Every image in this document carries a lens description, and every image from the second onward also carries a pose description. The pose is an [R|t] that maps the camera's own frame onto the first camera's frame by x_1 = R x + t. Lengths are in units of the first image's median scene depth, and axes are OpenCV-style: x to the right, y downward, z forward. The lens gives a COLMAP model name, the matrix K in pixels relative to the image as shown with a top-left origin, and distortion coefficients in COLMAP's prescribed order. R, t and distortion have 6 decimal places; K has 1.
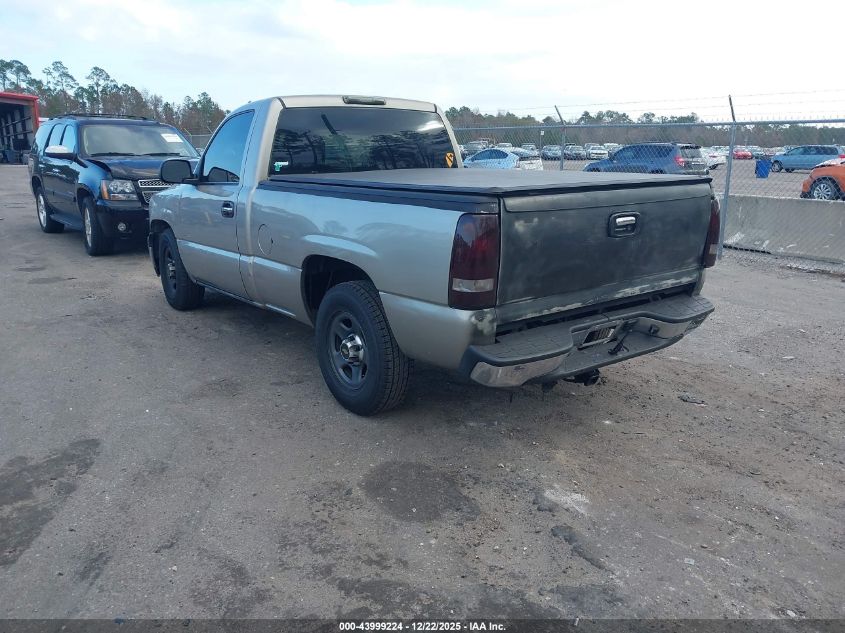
lens RADIAL K [[684.1, 0, 416.0], [0, 684.1, 297.6], [0, 0, 1]] dist [0.015458, -0.000334]
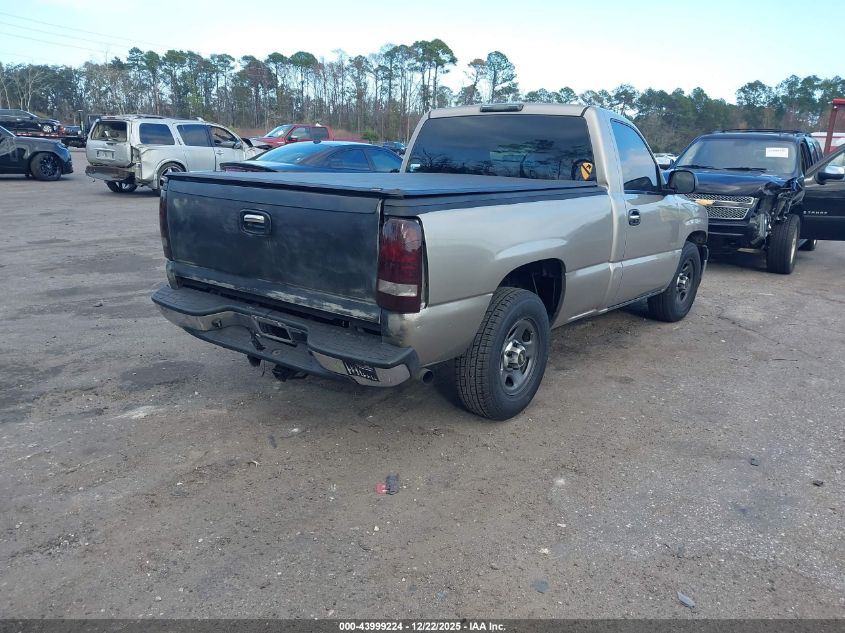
lens RADIAL K [[684.1, 0, 416.0], [0, 684.1, 297.6], [0, 0, 1]] dist [0.015458, -0.000334]
pose [[0.233179, 0.212477, -0.948937, 1.394990], [-0.239693, 0.958287, 0.155672, -0.221853], [0.942430, 0.191154, 0.274382, 0.999596]]
